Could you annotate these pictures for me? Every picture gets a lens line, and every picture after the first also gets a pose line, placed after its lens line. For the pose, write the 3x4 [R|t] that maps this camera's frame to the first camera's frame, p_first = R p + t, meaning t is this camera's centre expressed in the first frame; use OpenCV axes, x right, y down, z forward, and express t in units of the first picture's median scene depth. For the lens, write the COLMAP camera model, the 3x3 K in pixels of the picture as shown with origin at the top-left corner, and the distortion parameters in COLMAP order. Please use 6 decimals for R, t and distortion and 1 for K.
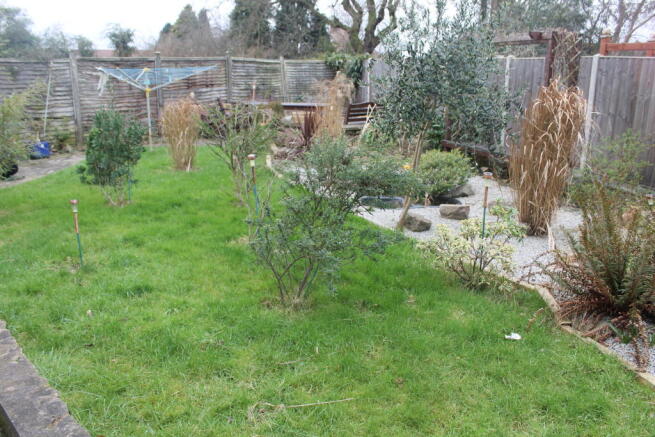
lens RADIAL K [[563.1, 0, 327.0], [0, 563.1, 217.7], [0, 0, 1]] dist [-0.009898, 0.002406]
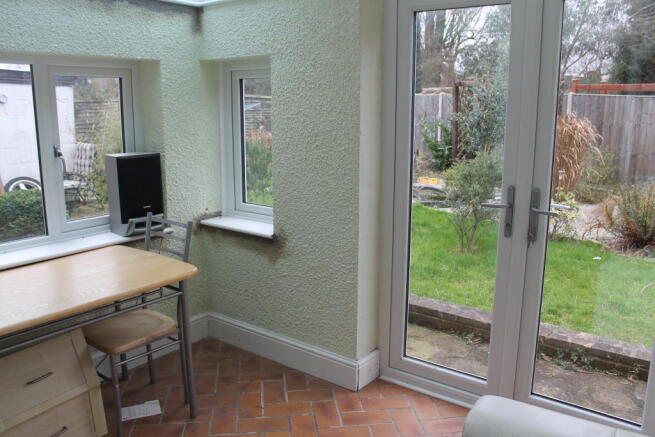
lens RADIAL K [[563.1, 0, 328.2], [0, 563.1, 218.4], [0, 0, 1]] dist [-0.009898, 0.002406]
pose [[0.989074, -0.041924, 0.141330, -0.342079], [0.049270, 0.997588, -0.048888, 0.060816], [-0.138939, 0.055318, 0.988755, -0.289699]]
